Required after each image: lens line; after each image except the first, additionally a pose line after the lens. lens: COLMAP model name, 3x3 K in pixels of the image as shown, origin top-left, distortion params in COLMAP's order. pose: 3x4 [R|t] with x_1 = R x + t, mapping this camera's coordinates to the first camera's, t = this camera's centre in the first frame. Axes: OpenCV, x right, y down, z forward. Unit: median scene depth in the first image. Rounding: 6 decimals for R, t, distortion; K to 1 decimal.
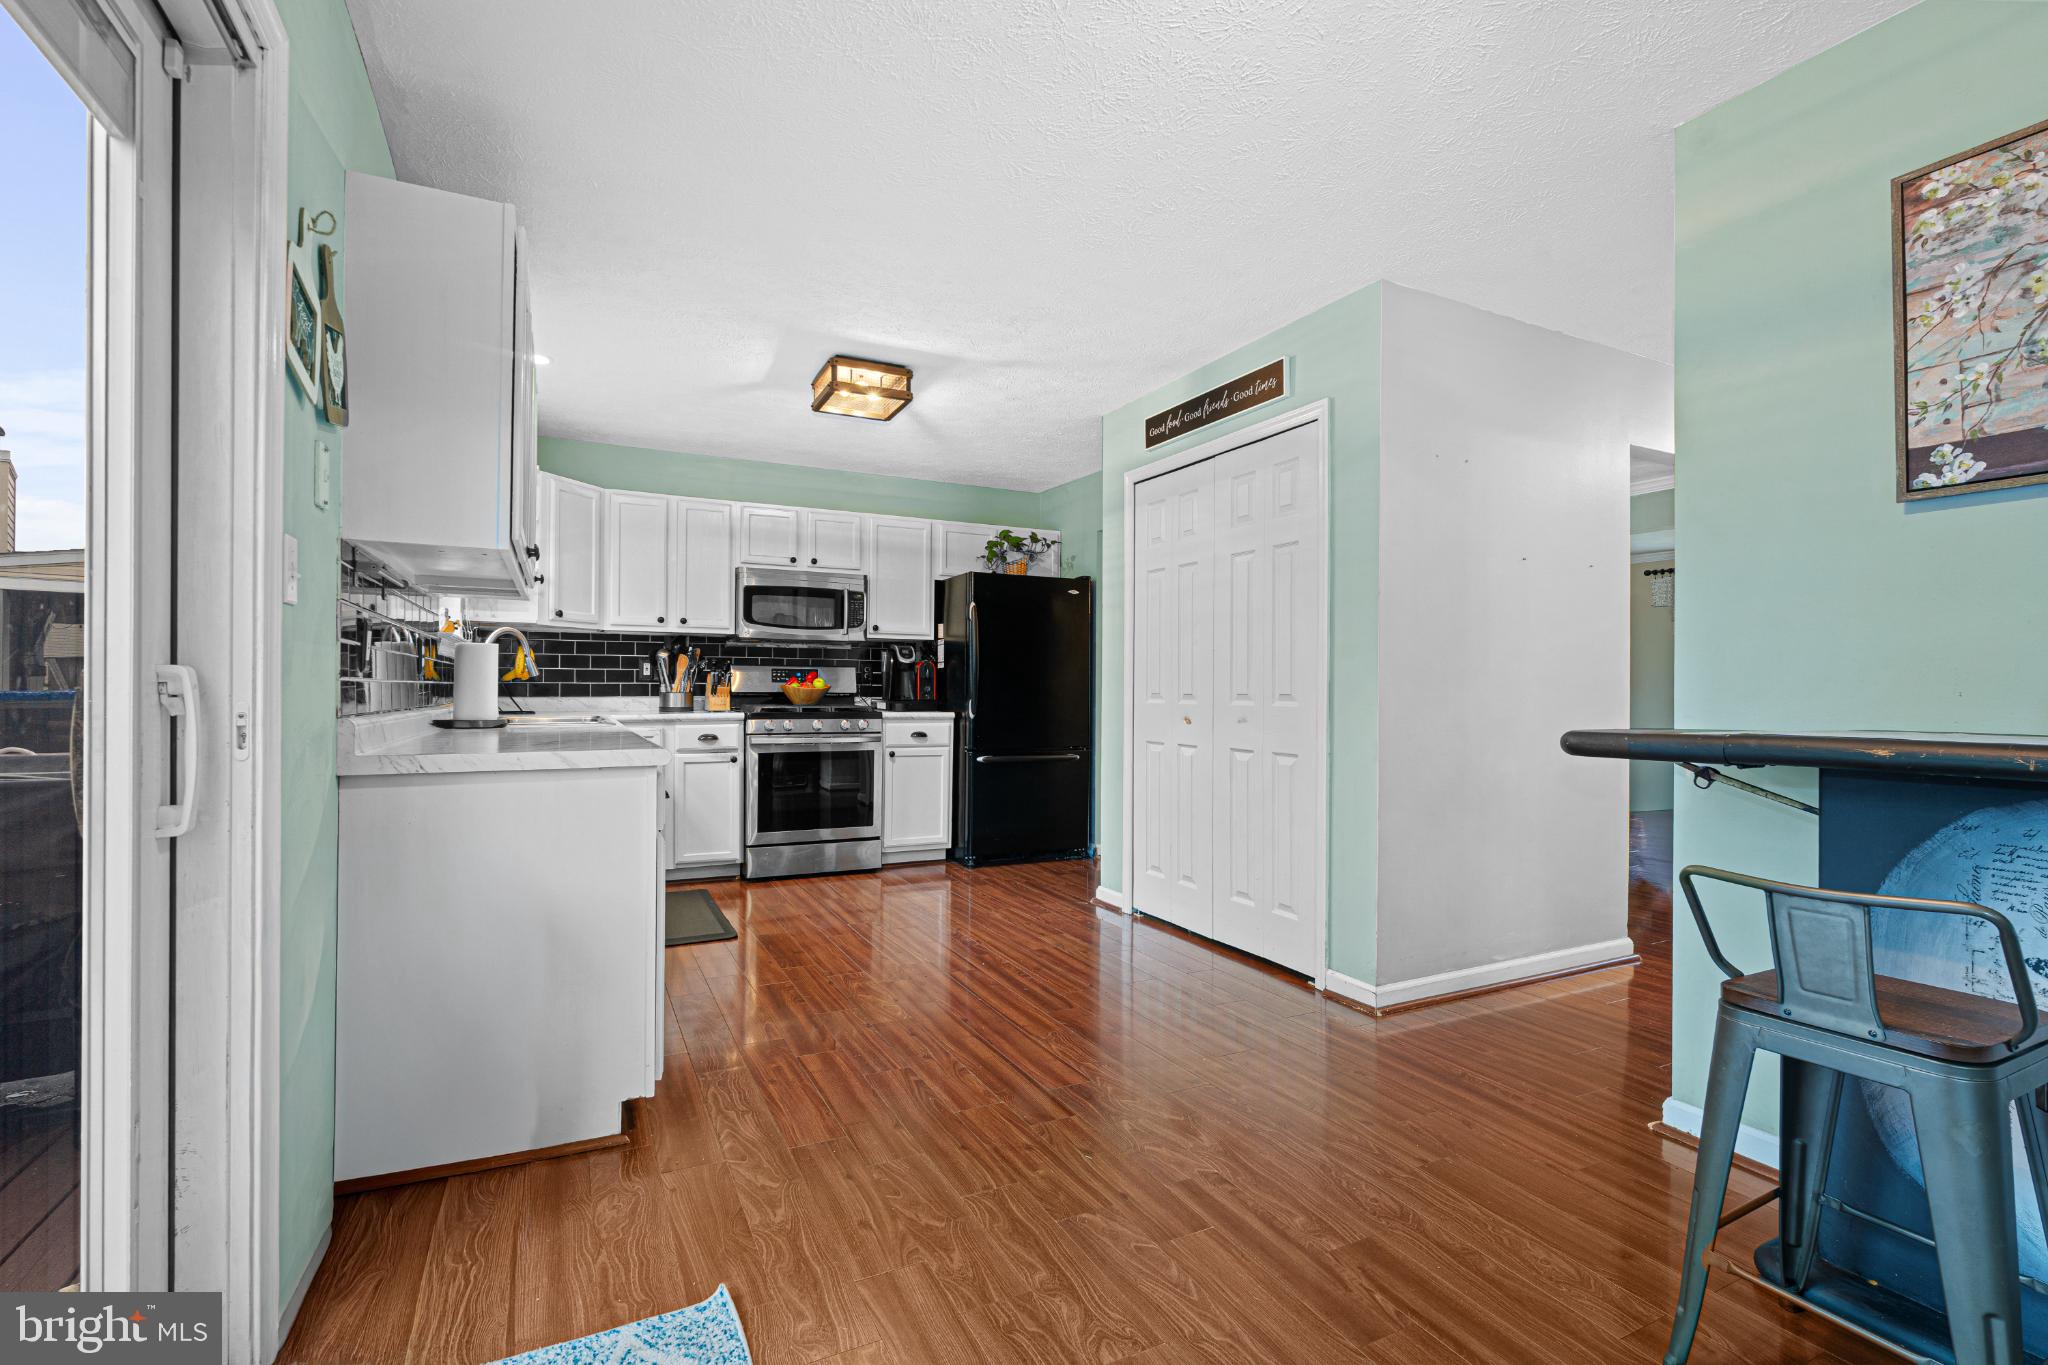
lens RADIAL K [[928.8, 0, 1028.9], [0, 928.8, 674.0], [0, 0, 1]] dist [-0.004149, 0.000717]
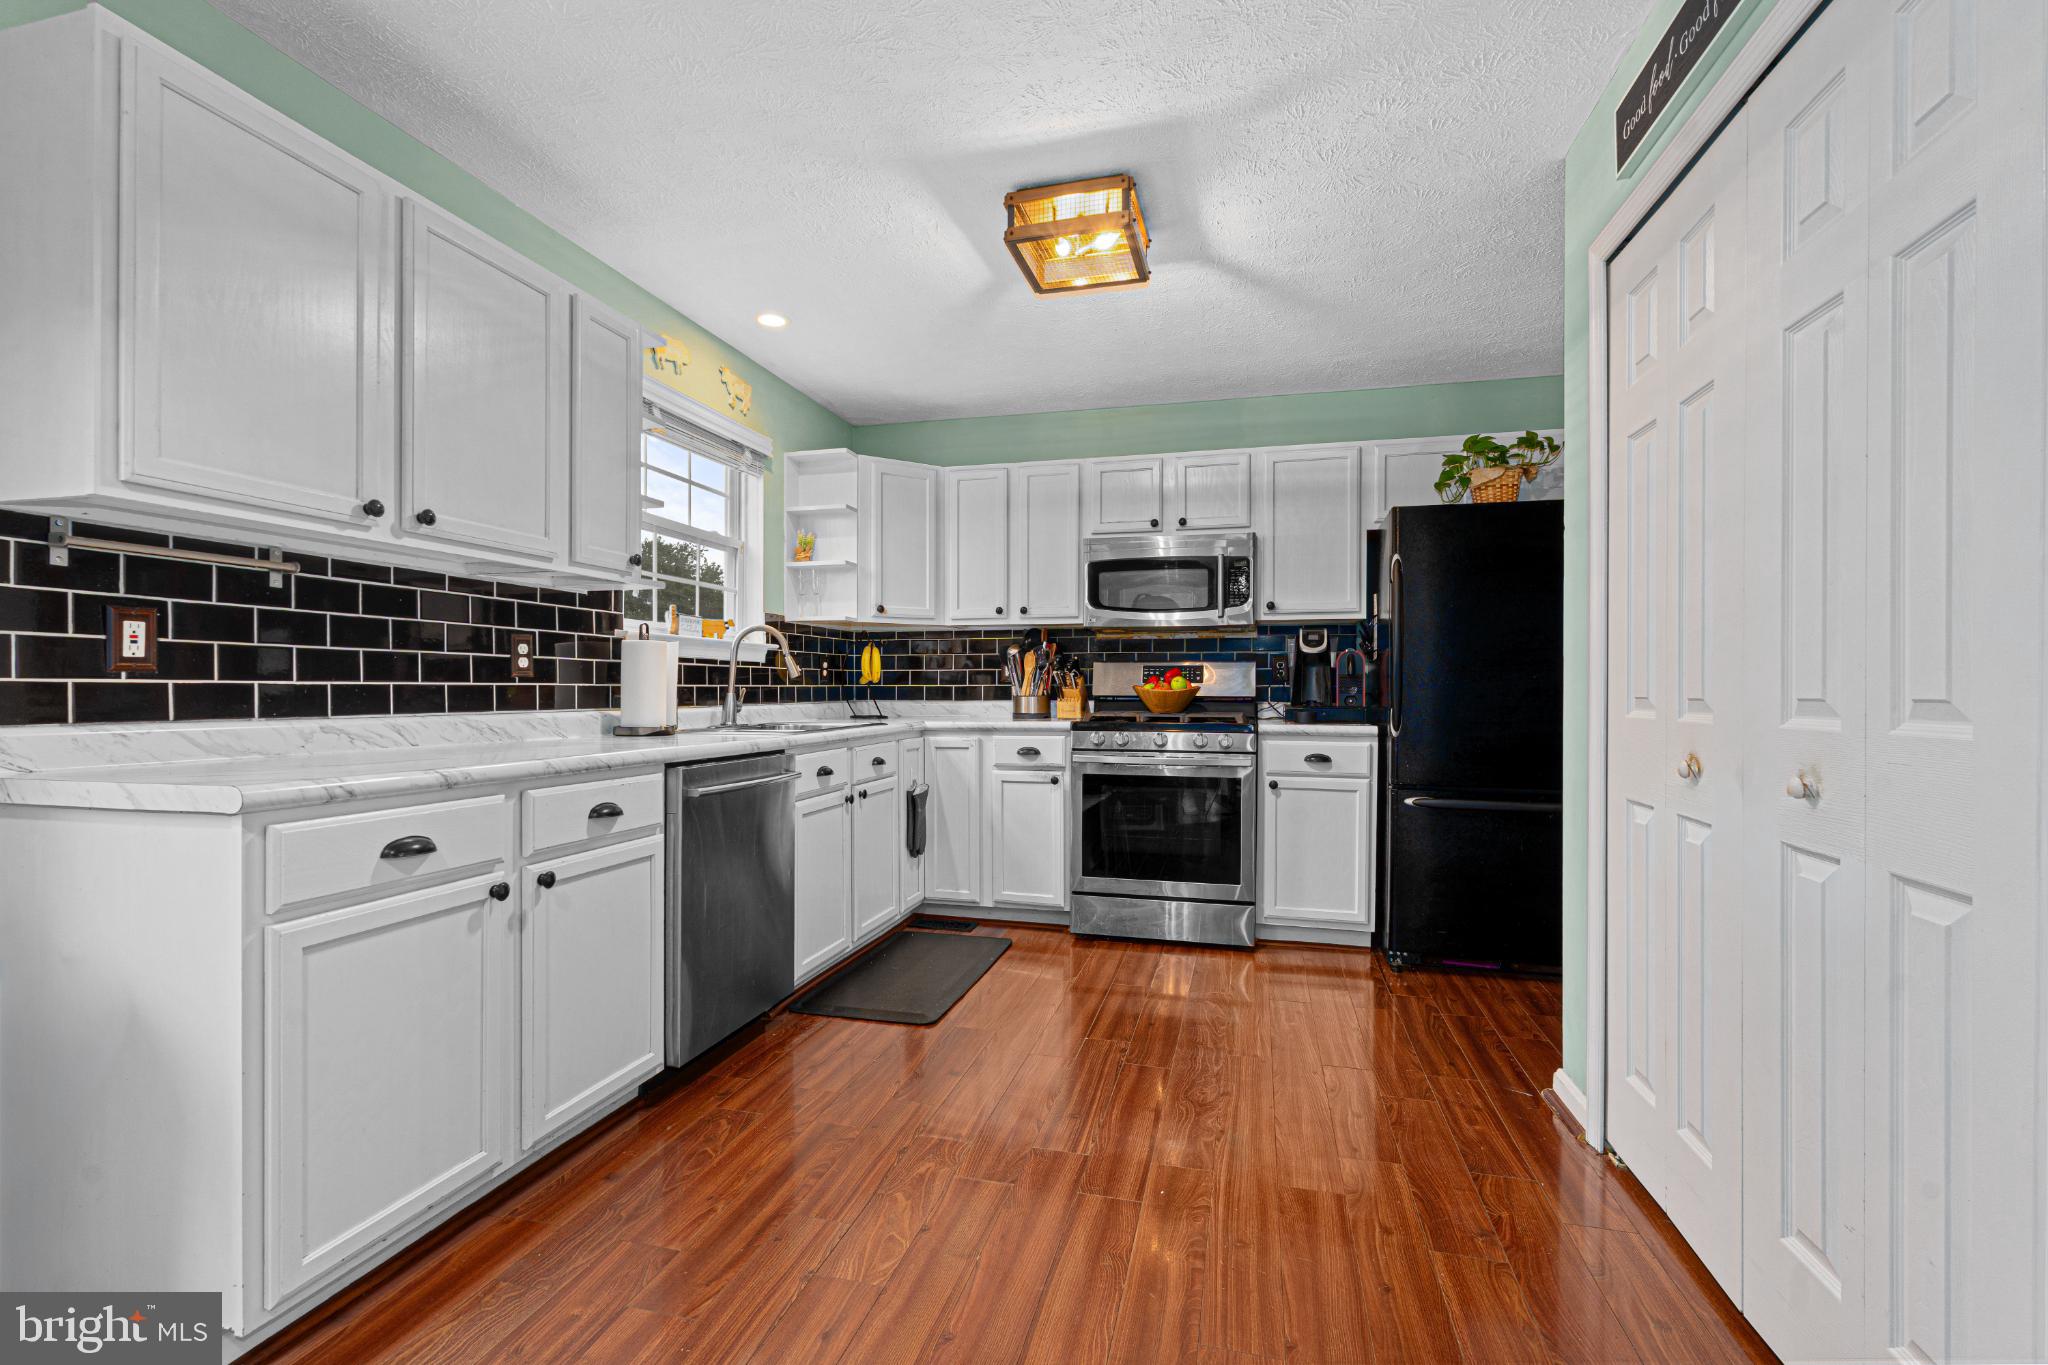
lens RADIAL K [[928.8, 0, 1015.9], [0, 928.8, 690.3], [0, 0, 1]] dist [-0.004149, 0.000717]
pose [[0.752341, -0.003917, -0.658762, 0.168313], [0.012398, 0.999889, 0.008214, 0.007672], [0.658657, -0.014347, 0.752306, 0.359110]]
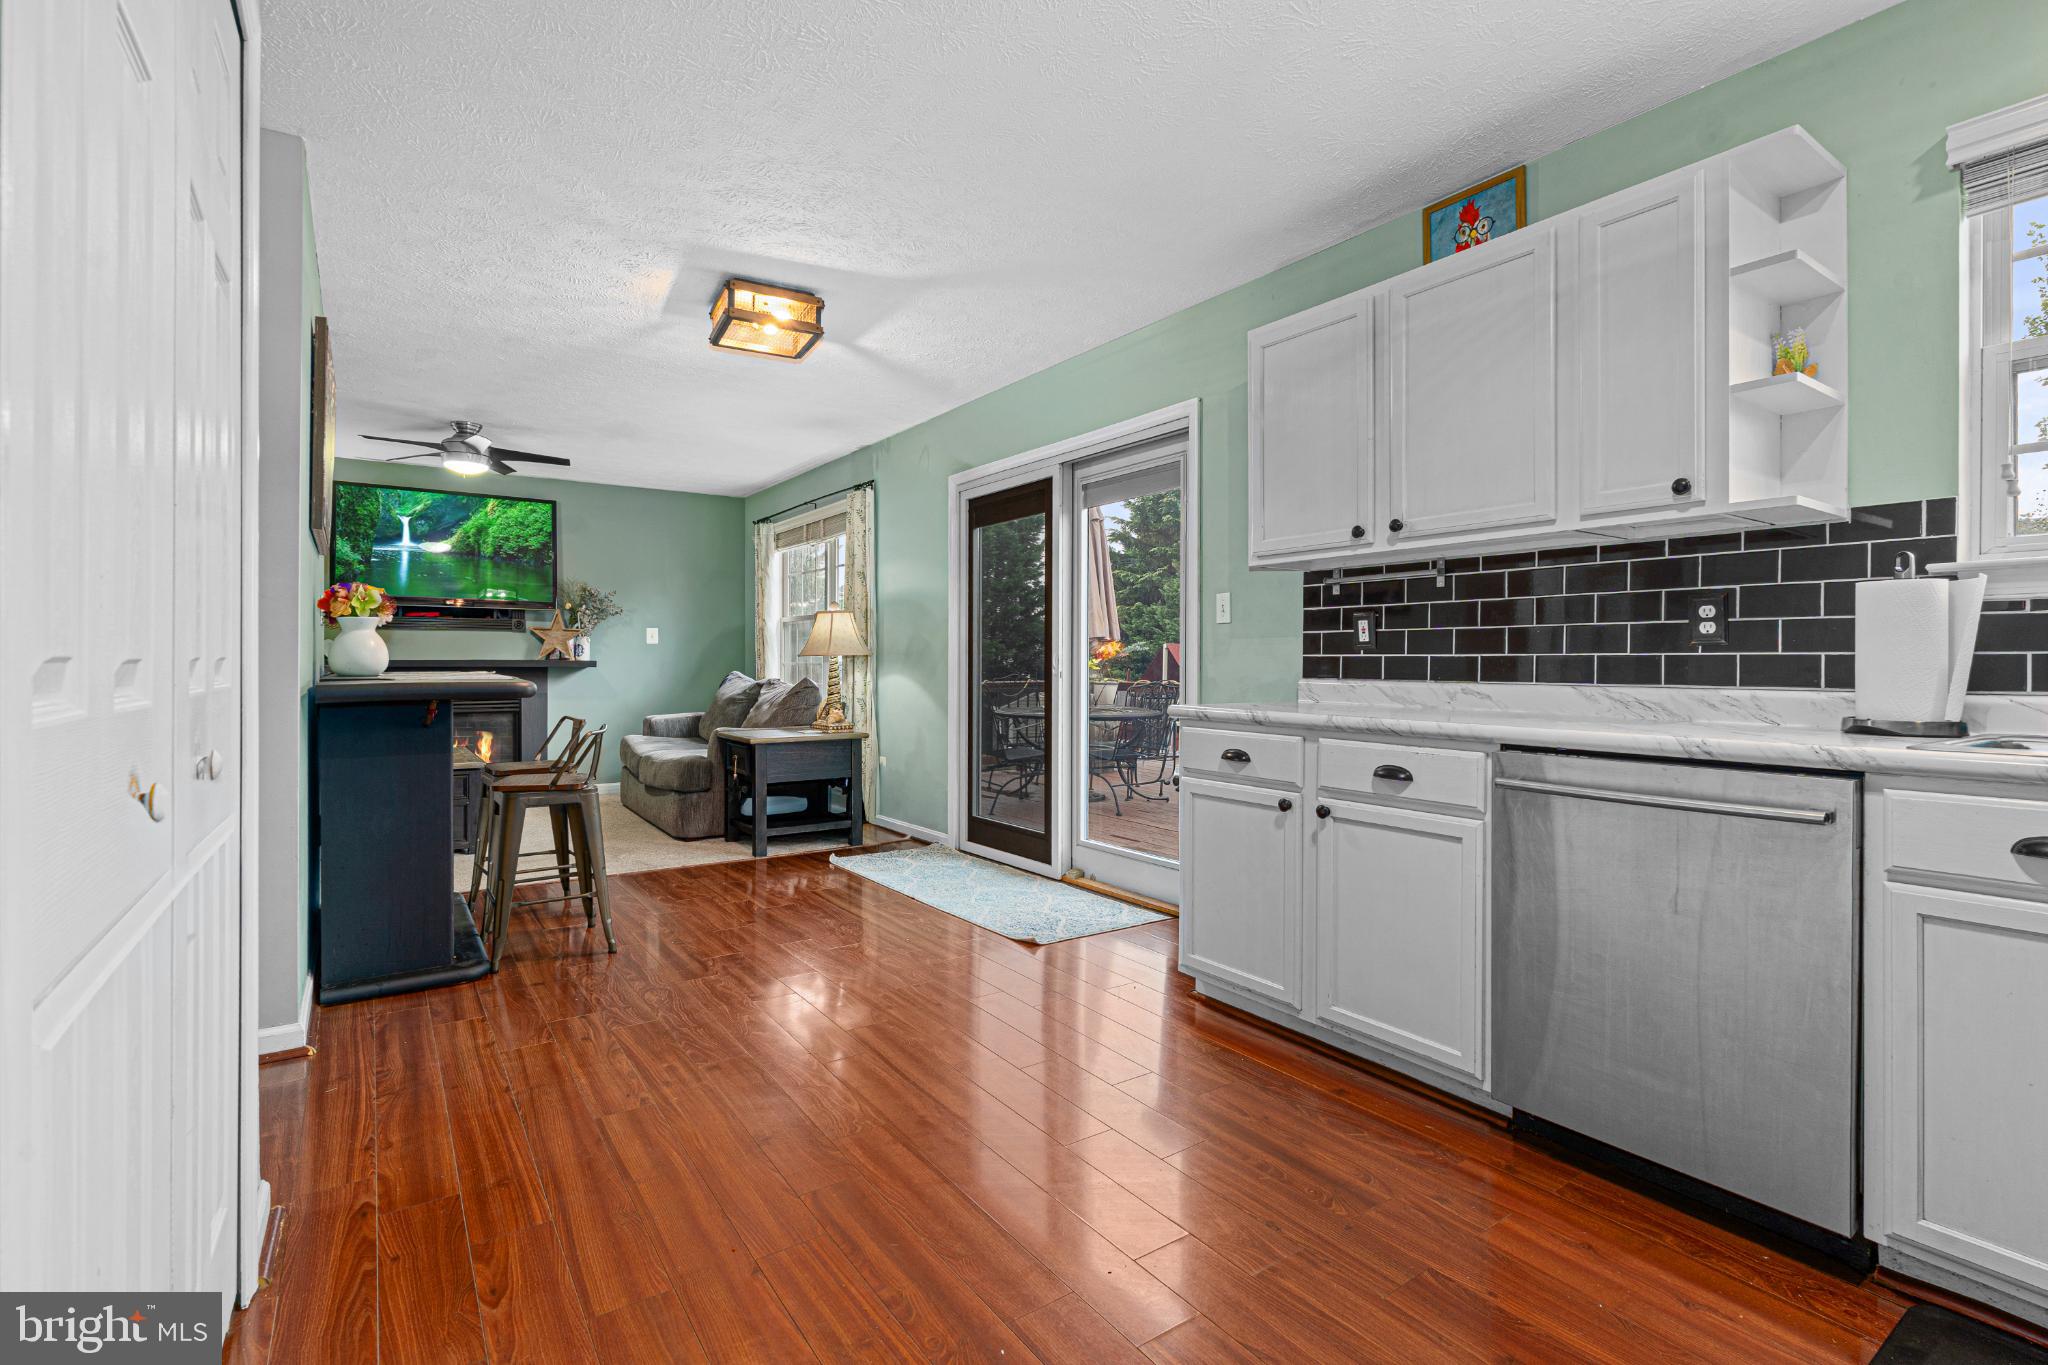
lens RADIAL K [[928.8, 0, 1027.5], [0, 928.8, 675.3], [0, 0, 1]] dist [-0.004149, 0.000717]
pose [[-0.990089, -0.007035, -0.140262, -0.001742], [-0.006832, 0.999975, -0.001926, 0.017815], [0.140272, -0.000949, -0.990113, 0.934529]]
